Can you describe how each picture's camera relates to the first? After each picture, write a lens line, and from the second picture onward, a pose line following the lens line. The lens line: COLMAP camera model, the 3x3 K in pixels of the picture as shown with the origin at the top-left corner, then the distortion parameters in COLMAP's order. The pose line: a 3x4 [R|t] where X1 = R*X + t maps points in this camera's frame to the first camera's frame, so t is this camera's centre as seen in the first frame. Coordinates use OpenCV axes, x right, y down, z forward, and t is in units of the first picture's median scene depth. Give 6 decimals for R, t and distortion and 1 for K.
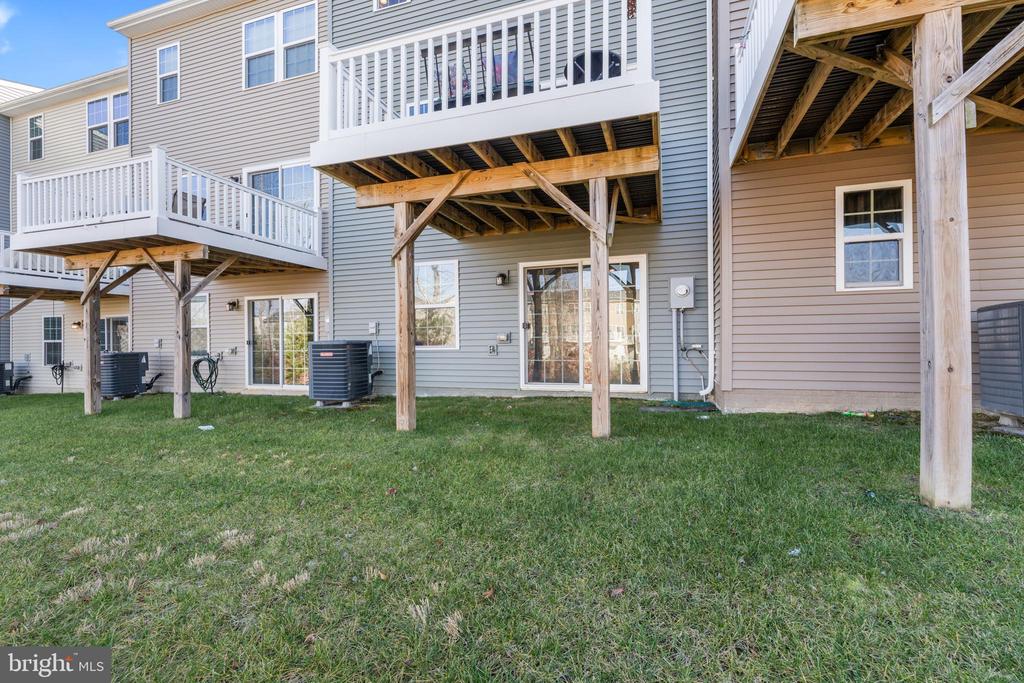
lens RADIAL K [[407.0, 0, 513.3], [0, 407.0, 352.3], [0, 0, 1]] dist [0.000425, -0.000012]
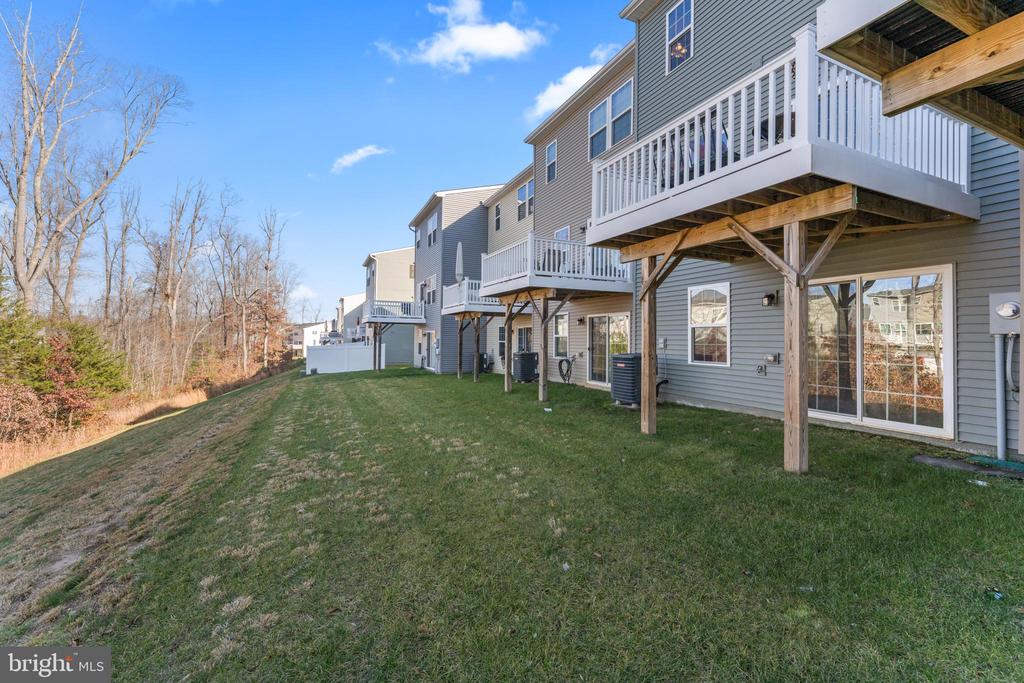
lens RADIAL K [[406.8, 0, 512.0], [0, 406.8, 341.5], [0, 0, 1]] dist [0.002448, 0.000128]
pose [[0.666744, 0.007014, -0.745254, 0.280451], [-0.017088, 0.999837, -0.005879, -0.057739], [0.745091, 0.016655, 0.666755, -0.124862]]
